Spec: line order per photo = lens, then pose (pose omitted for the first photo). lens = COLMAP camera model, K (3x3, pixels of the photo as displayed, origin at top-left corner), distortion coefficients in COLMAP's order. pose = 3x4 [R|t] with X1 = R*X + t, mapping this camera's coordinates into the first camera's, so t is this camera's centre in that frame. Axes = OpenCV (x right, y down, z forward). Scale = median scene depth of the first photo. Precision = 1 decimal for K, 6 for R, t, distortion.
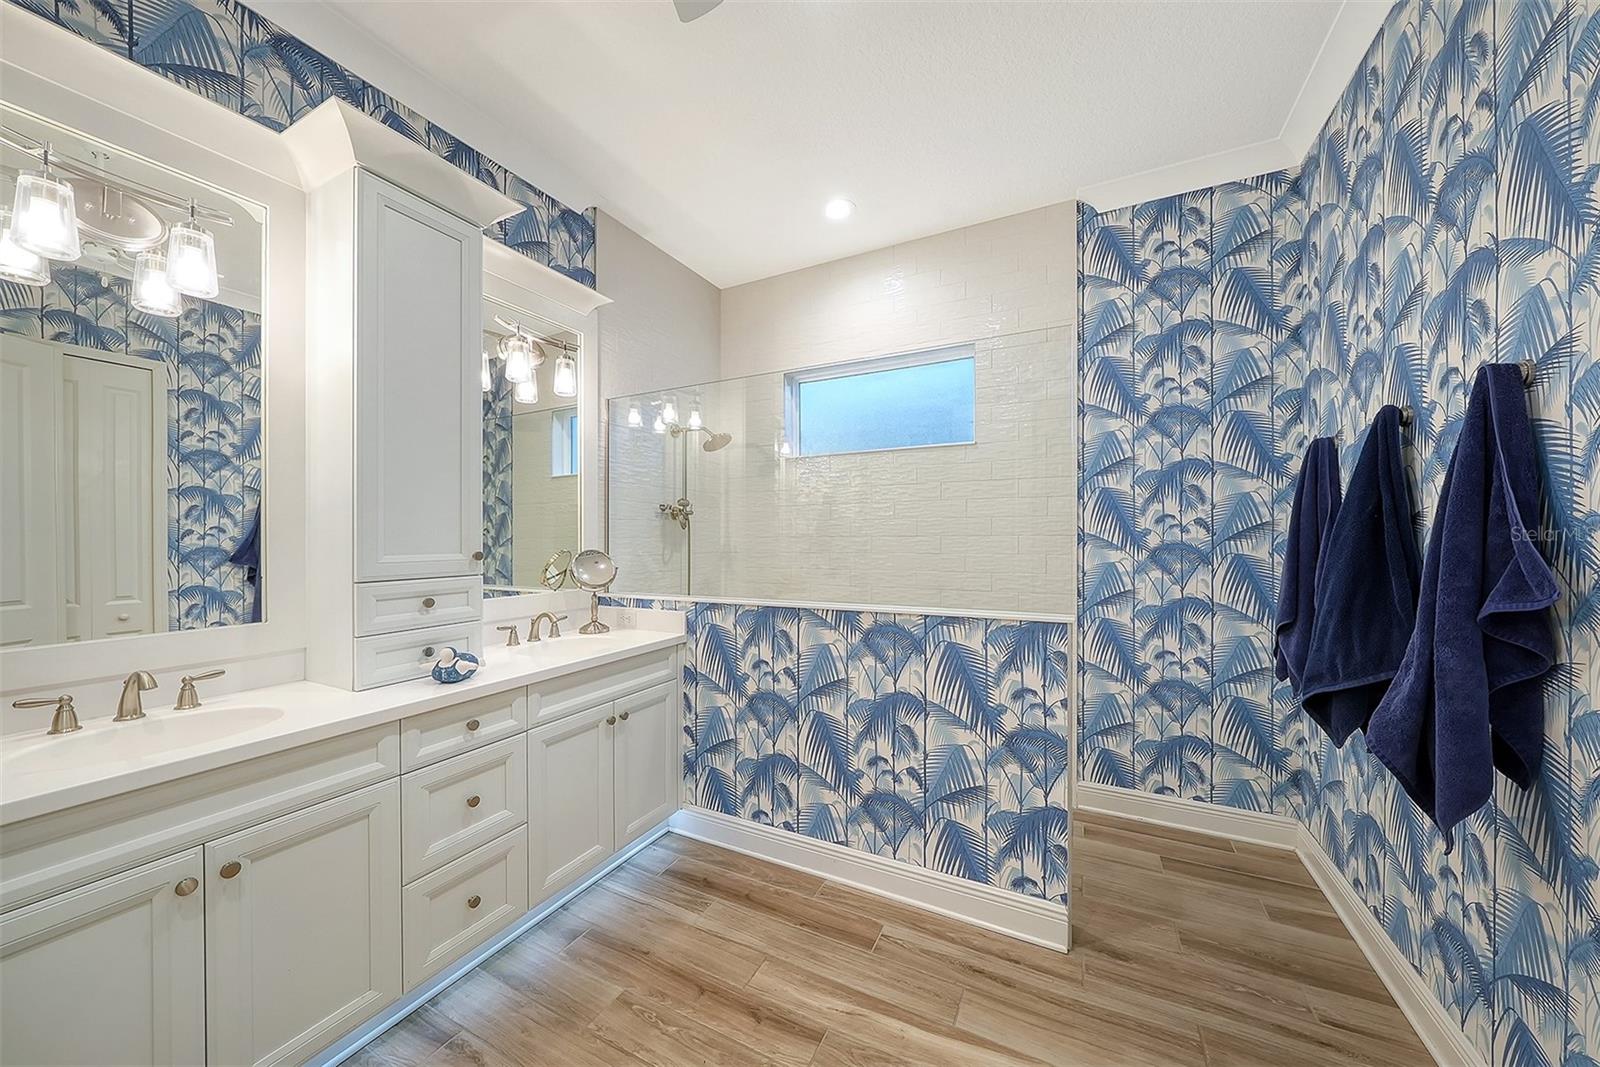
lens RADIAL K [[549.3, 0, 804.2], [0, 549.3, 530.9], [0, 0, 1]] dist [-0.006761, -0.000106]
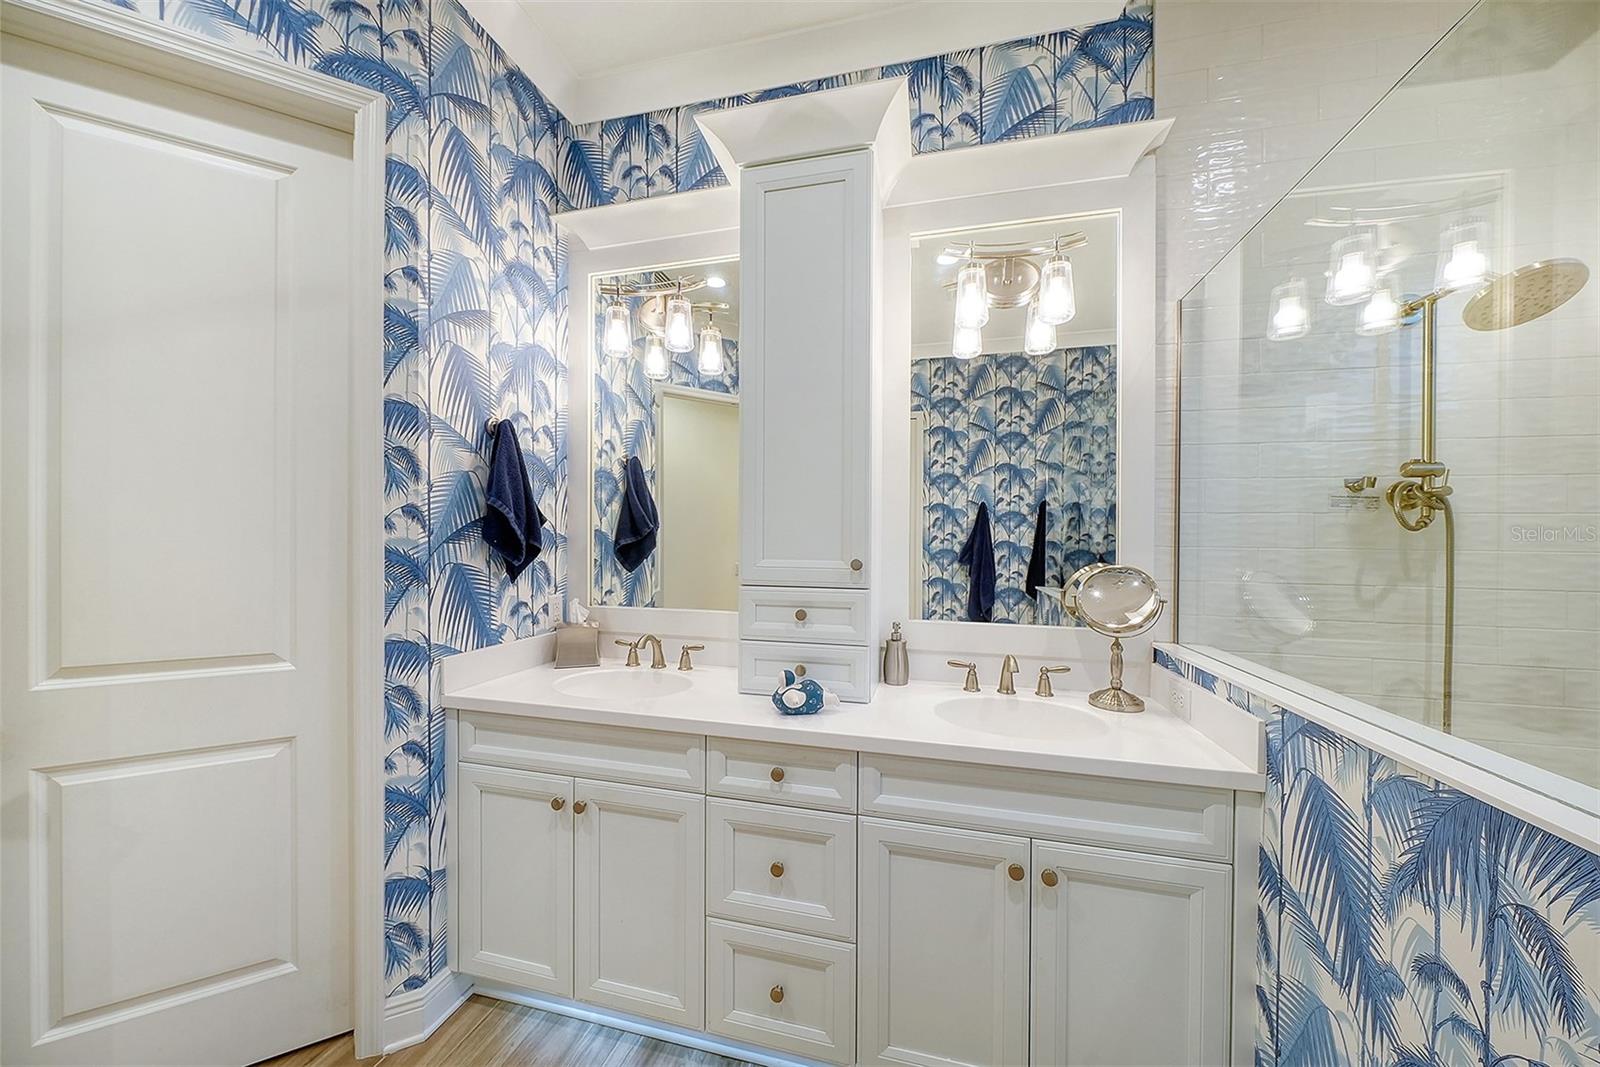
lens RADIAL K [[553.9, 0, 791.8], [0, 553.9, 540.5], [0, 0, 1]] dist [-0.009918, -0.000058]
pose [[0.214936, 0.005944, -0.976610, 0.135682], [-0.002759, 0.999981, 0.005479, 0.005441], [0.976624, 0.001516, 0.214948, 0.611503]]
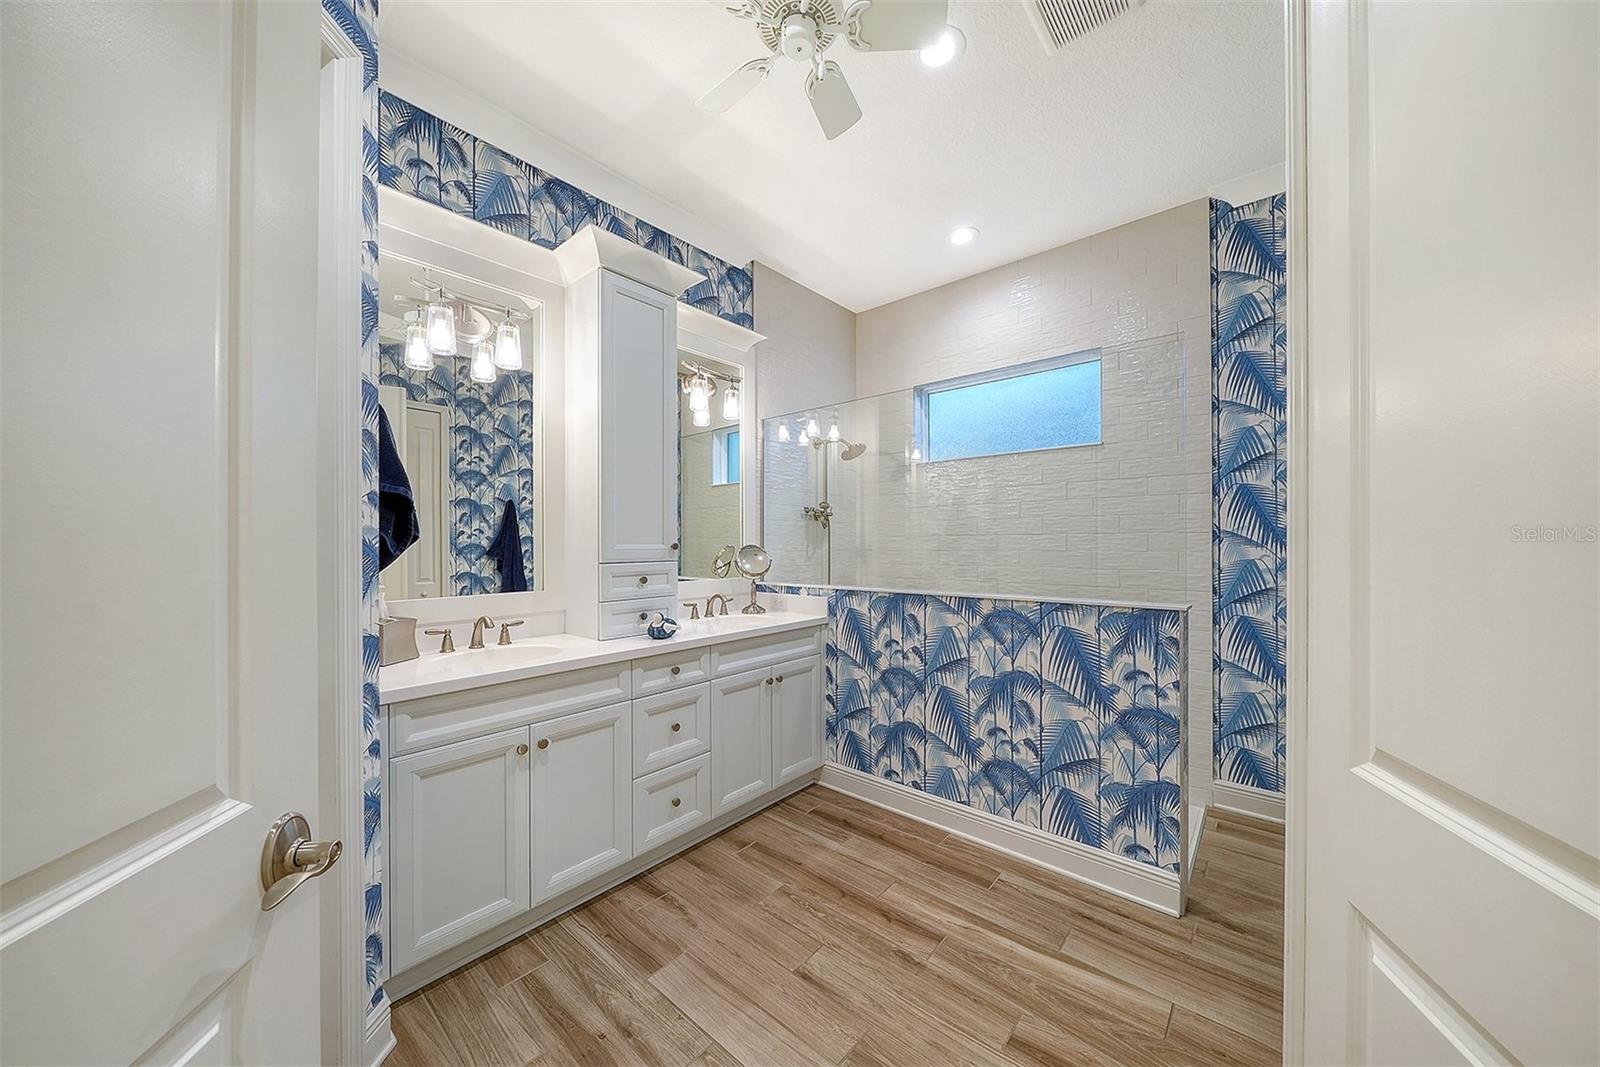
lens RADIAL K [[549.3, 0, 804.2], [0, 549.3, 530.9], [0, 0, 1]] dist [-0.006761, -0.000106]
pose [[0.970848, -0.002717, -0.239682, 0.019517], [0.000580, 0.999959, -0.008986, 0.017069], [0.239696, 0.008585, 0.970810, -0.172625]]
